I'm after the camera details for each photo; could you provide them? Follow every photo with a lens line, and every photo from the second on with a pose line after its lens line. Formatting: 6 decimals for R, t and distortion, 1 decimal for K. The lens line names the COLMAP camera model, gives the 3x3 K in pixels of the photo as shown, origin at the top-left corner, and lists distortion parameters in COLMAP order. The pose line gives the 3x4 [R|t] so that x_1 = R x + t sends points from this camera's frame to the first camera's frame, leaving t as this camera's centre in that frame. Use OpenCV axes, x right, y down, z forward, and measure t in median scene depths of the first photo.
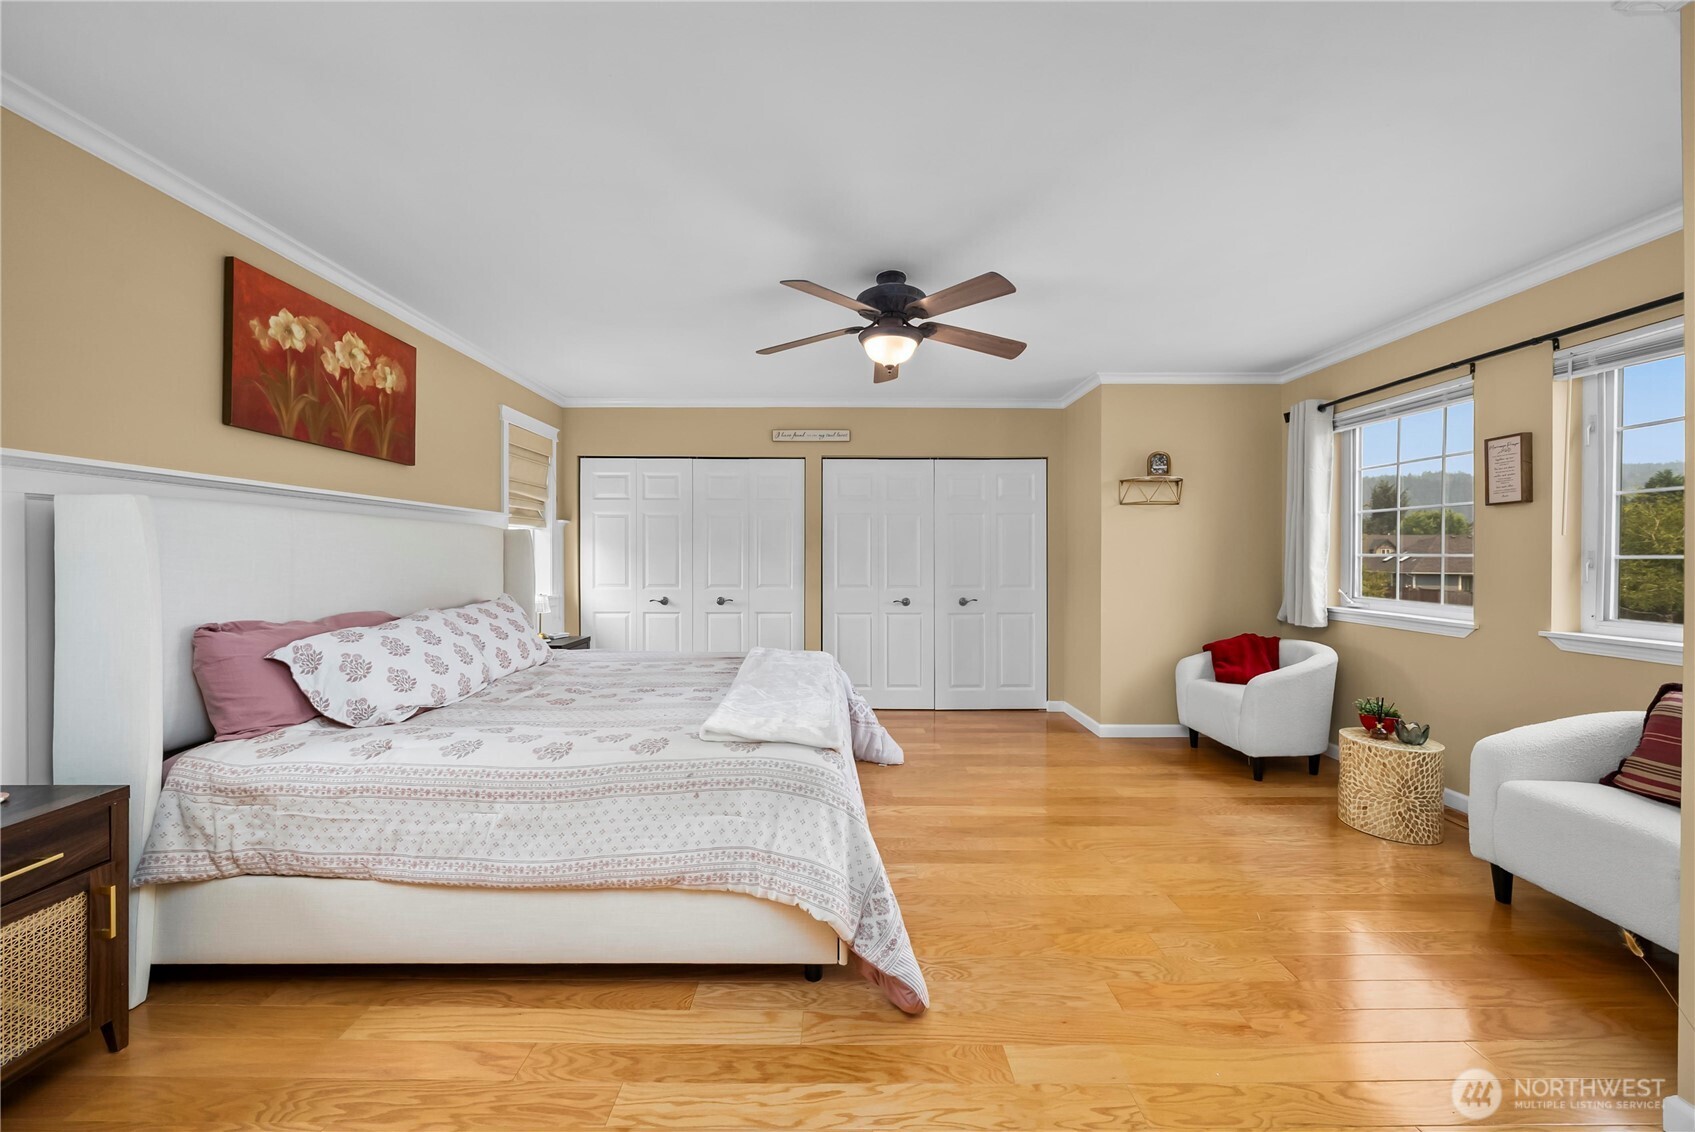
lens RADIAL K [[594.0, 0, 842.6], [0, 594.0, 557.9], [0, 0, 1]] dist [-0.007308, 0.000300]
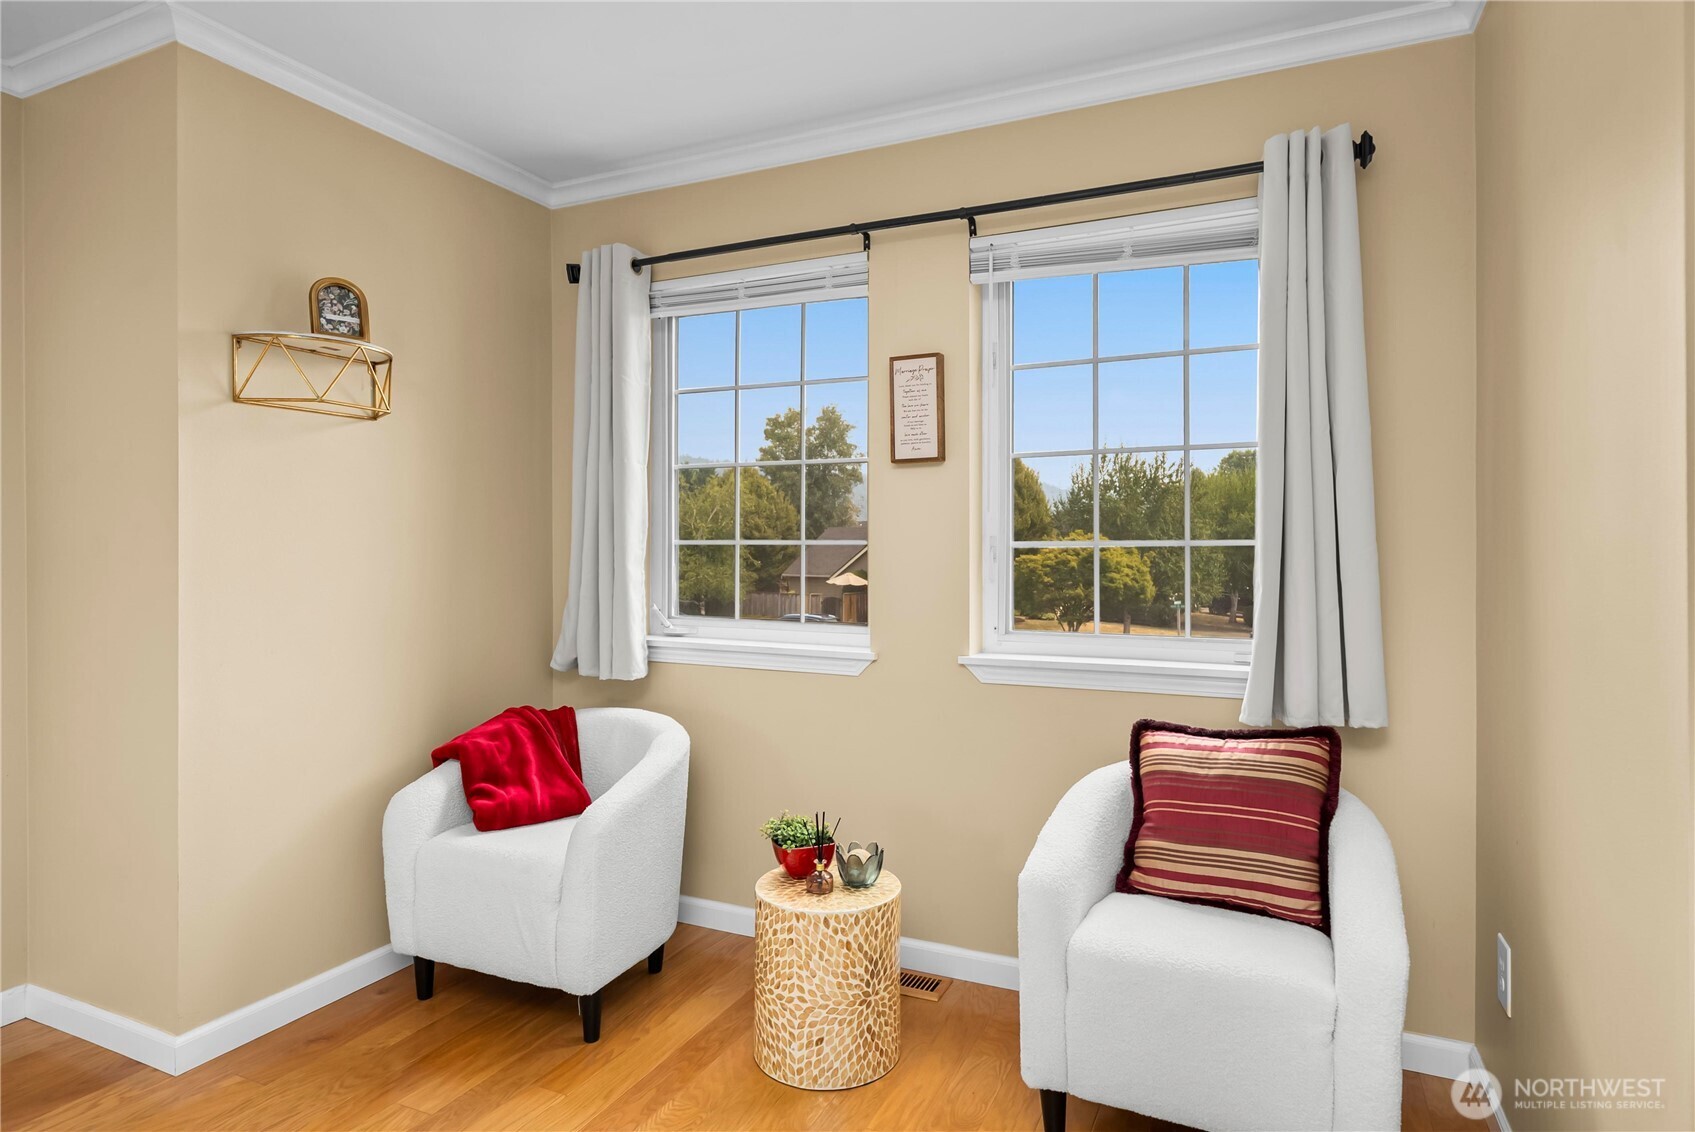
lens RADIAL K [[954.3, 0, 847.5], [0, 954.3, 549.0], [0, 0, 1]] dist [-0.000661, 0.001215]
pose [[0.431718, -0.006148, 0.901988, 0.143397], [0.005754, 0.999975, 0.004062, -0.001231], [-0.901991, 0.003436, 0.431742, 0.558382]]
